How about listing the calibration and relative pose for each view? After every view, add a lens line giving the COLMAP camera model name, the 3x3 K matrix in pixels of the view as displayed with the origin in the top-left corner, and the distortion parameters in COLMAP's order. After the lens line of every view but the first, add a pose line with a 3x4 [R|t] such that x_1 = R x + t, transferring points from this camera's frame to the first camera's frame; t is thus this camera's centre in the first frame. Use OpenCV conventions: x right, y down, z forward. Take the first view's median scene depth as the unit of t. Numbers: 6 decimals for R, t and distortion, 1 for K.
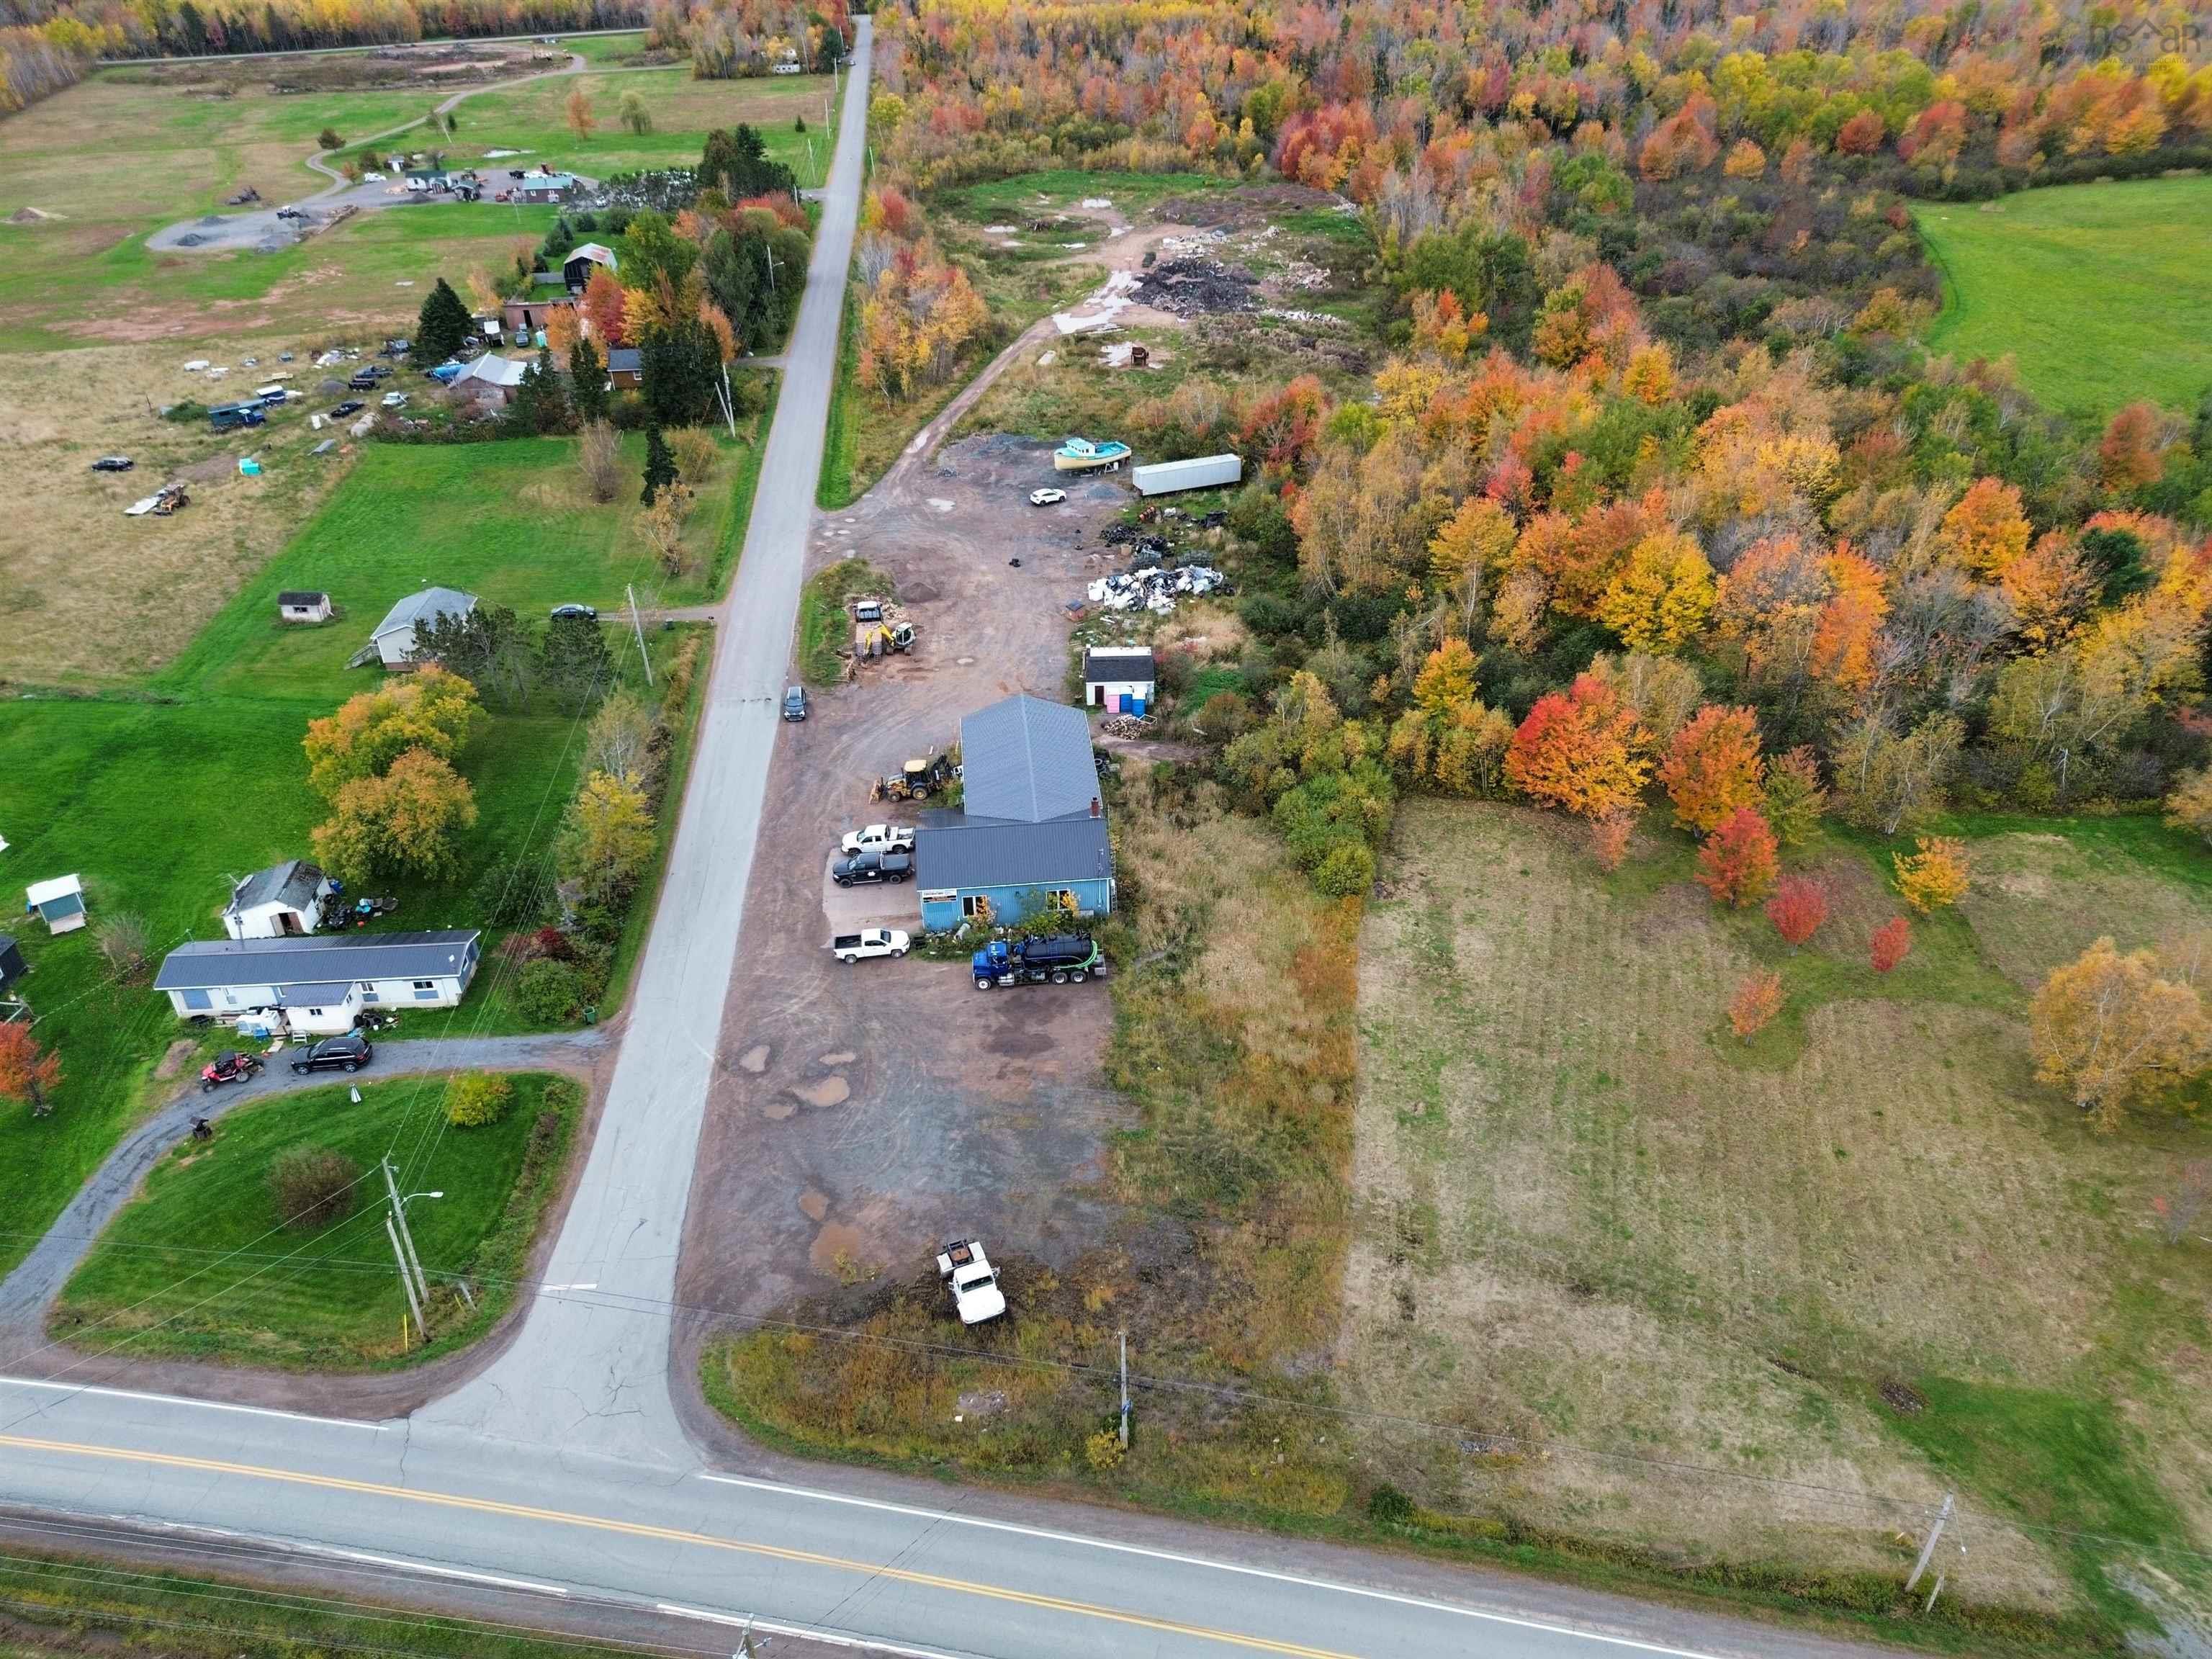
lens RADIAL K [[1570.6, 0, 1095.6], [0, 1570.6, 832.5], [0, 0, 1]] dist [0.066905, -0.056924]
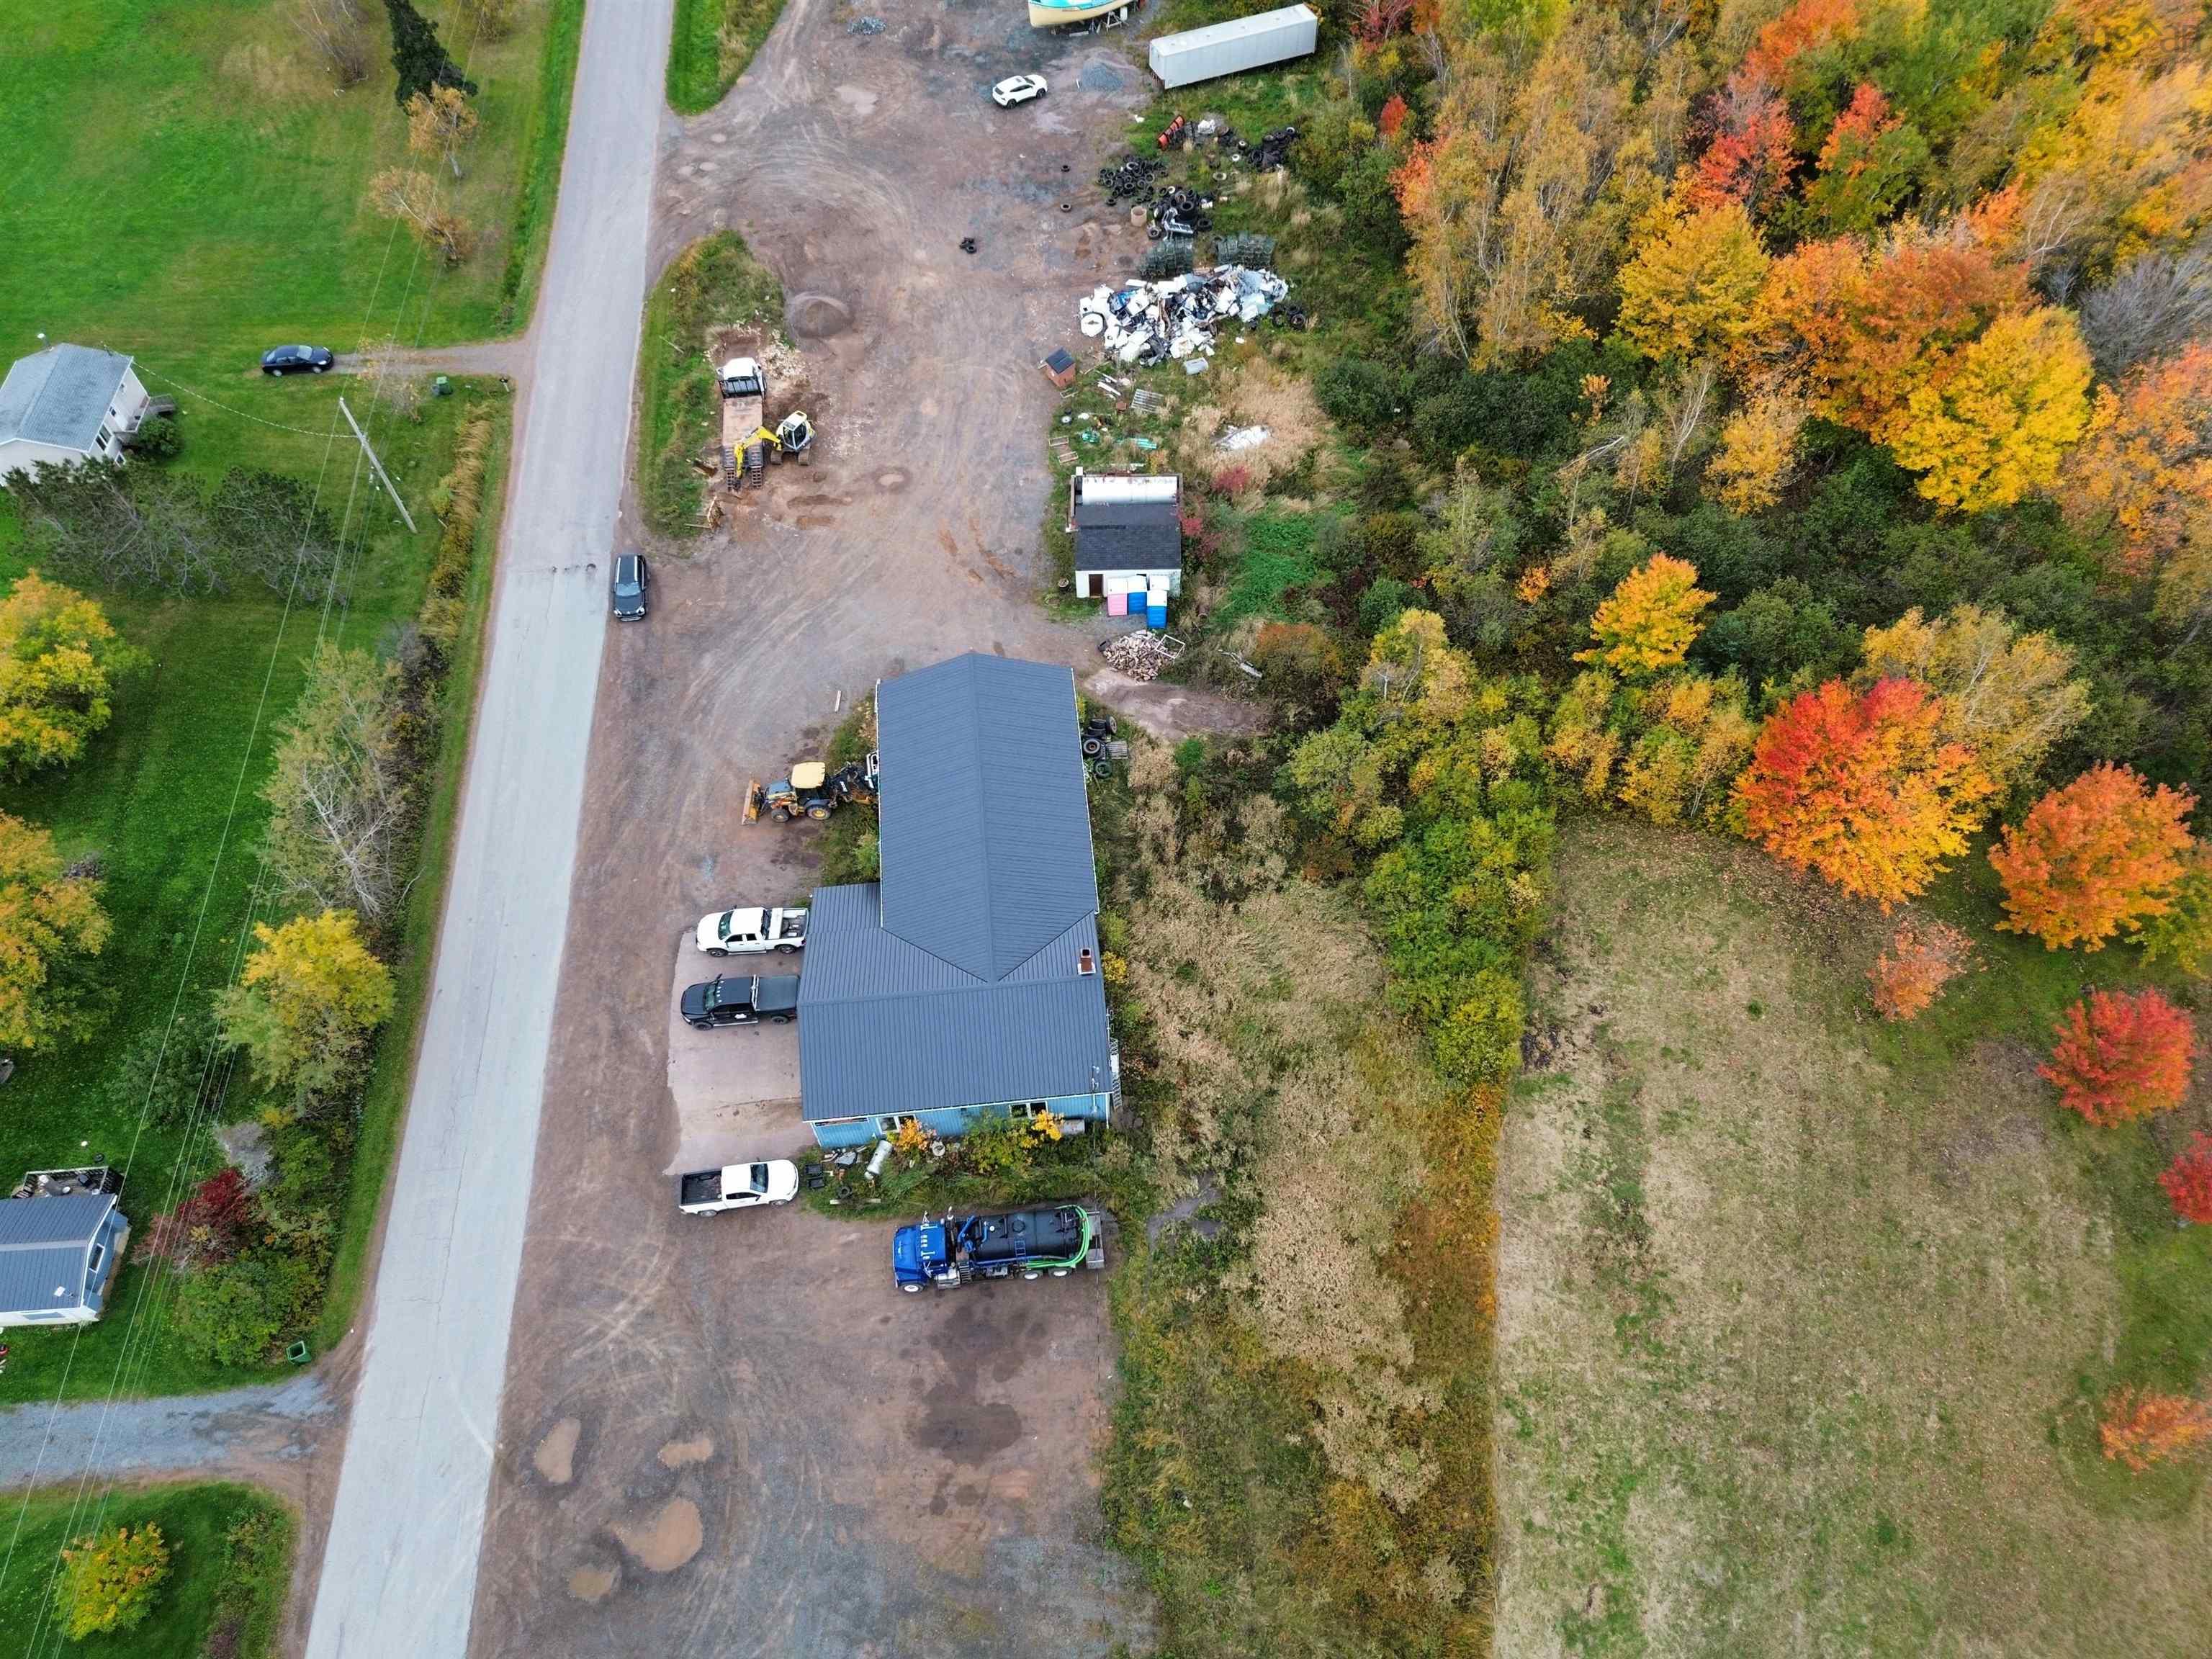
lens RADIAL K [[1570.6, 0, 1095.6], [0, 1570.6, 832.5], [0, 0, 1]] dist [0.066905, -0.056924]
pose [[0.999996, -0.000281, -0.002871, 0.004209], [0.001377, 0.920973, 0.389623, -0.259075], [0.002535, -0.389625, 0.920970, 0.380059]]
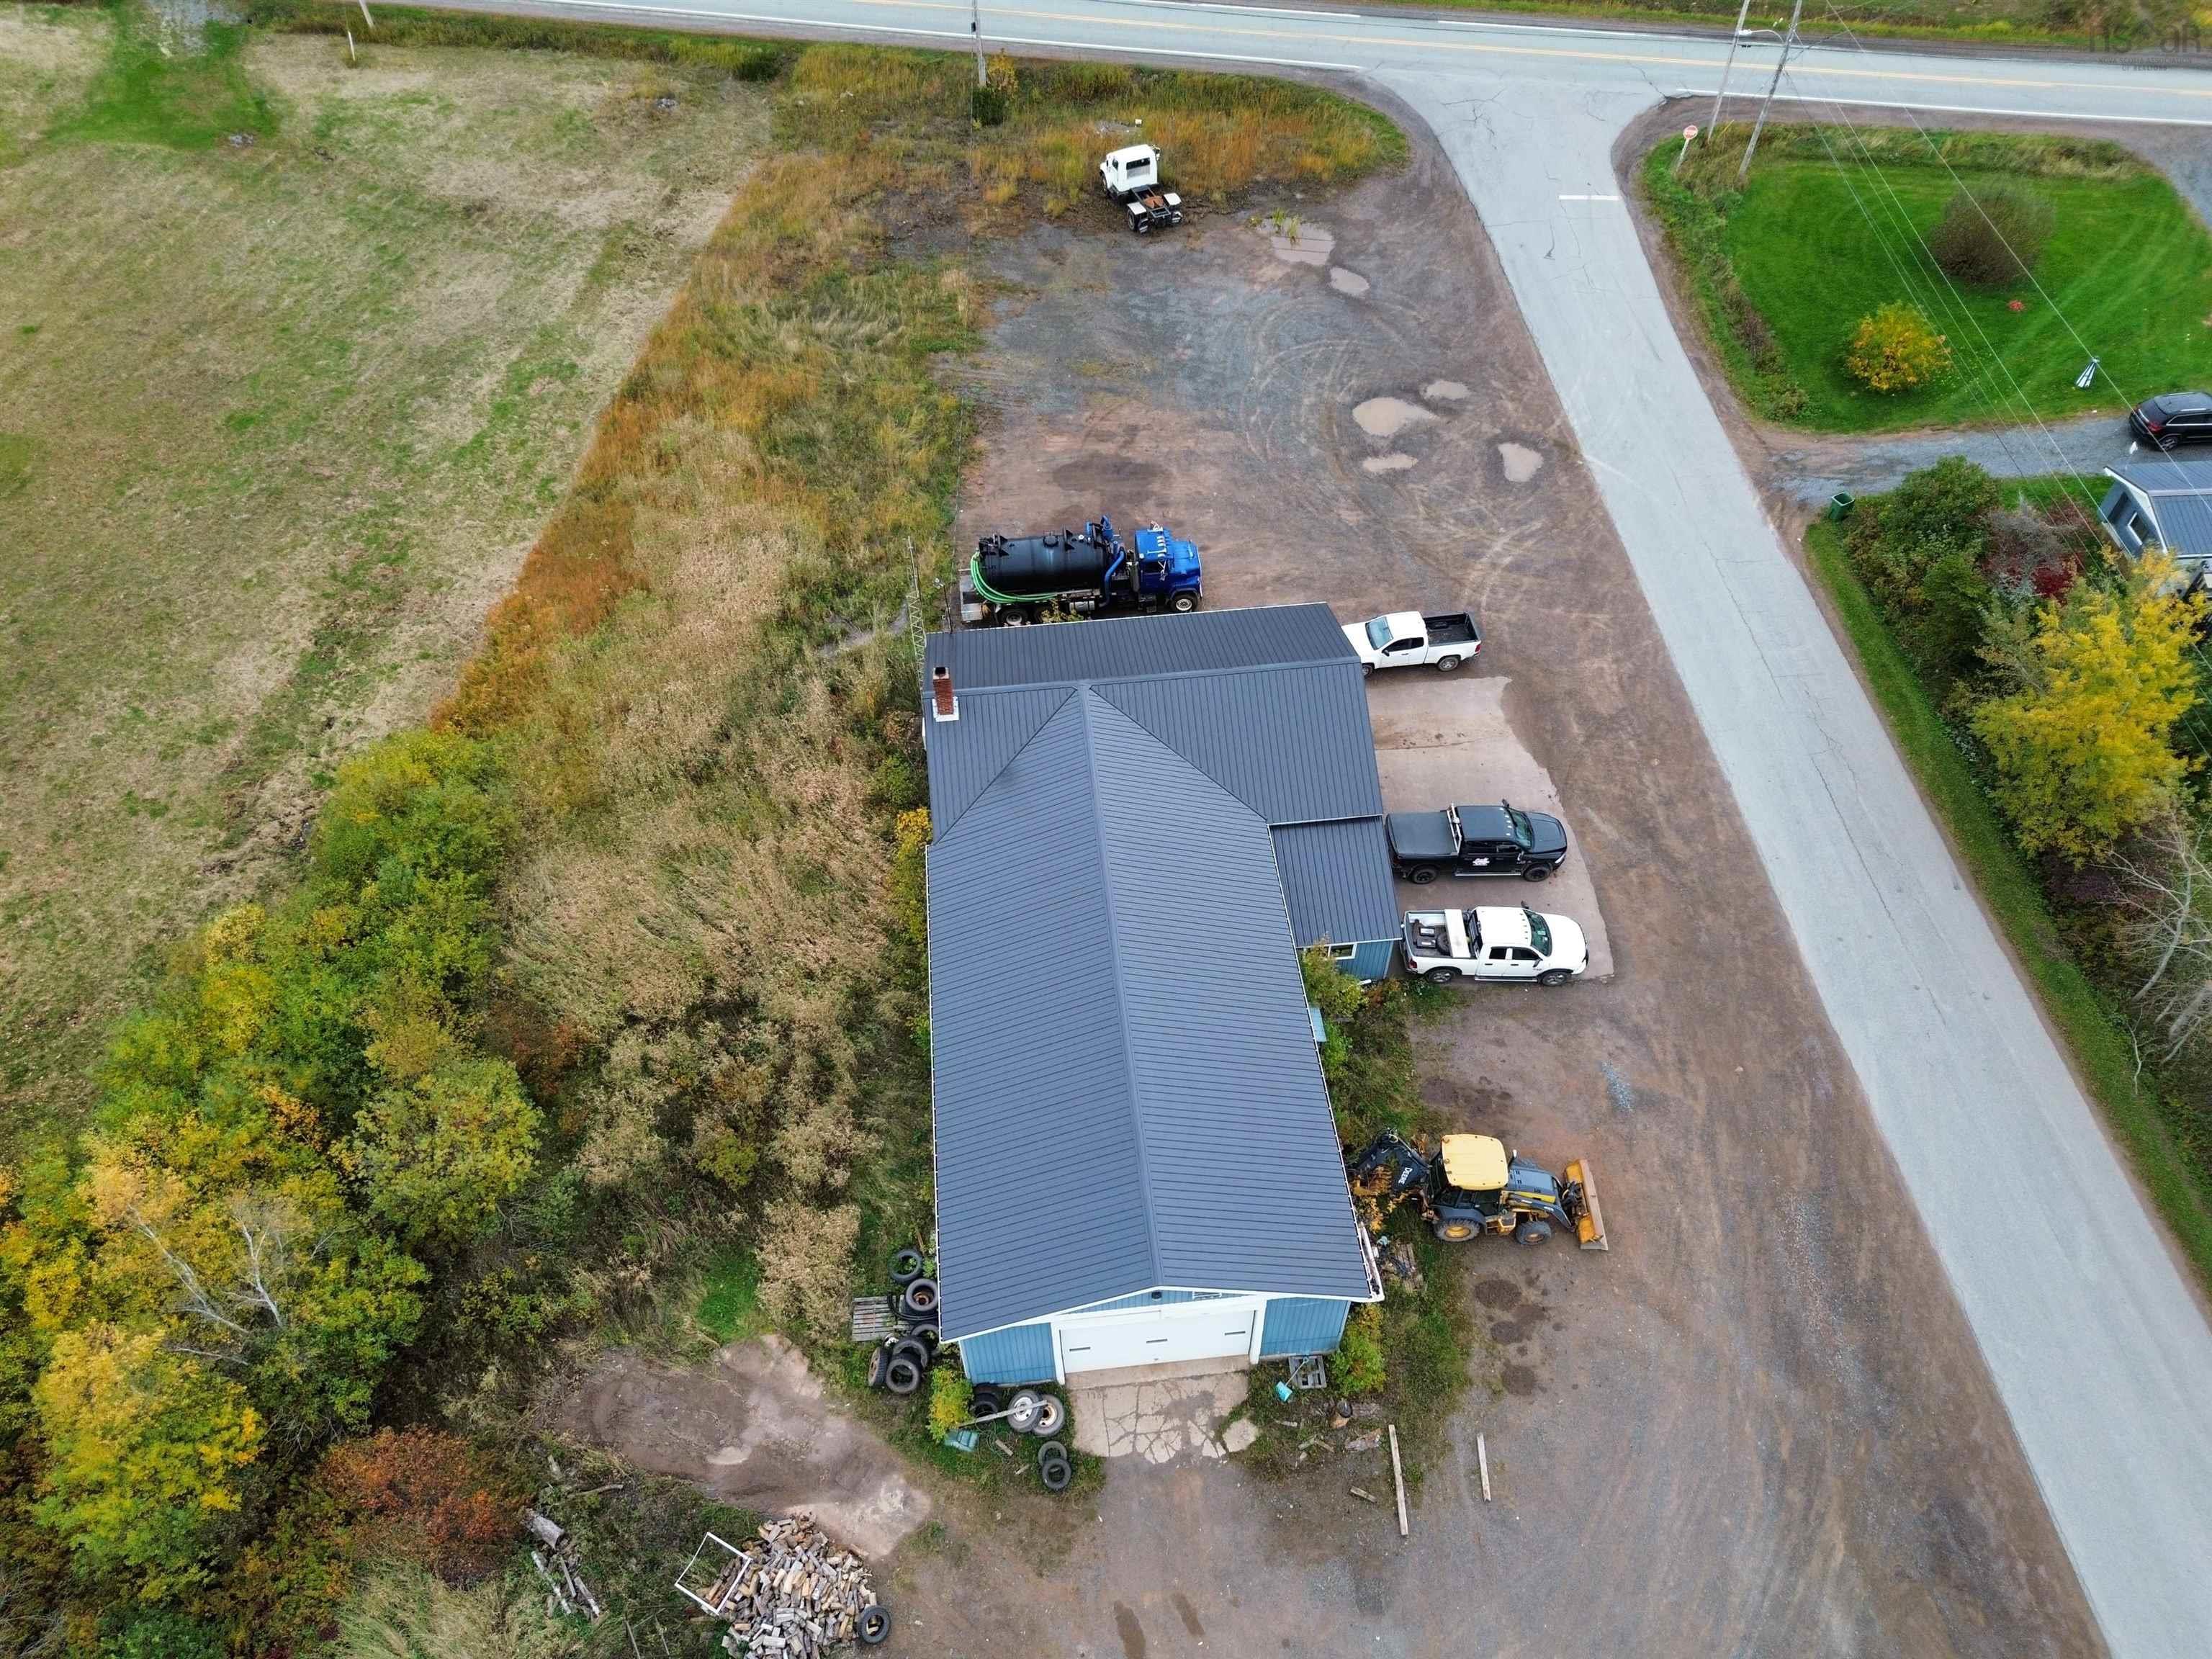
lens RADIAL K [[1558.4, 0, 1104.5], [0, 1558.4, 825.8], [0, 0, 1]] dist [0.067623, -0.058212]
pose [[-0.999400, 0.024932, 0.024029, -0.044850], [0.026588, 0.107961, 0.993800, -0.361581], [0.022183, 0.993842, -0.108559, 0.919195]]
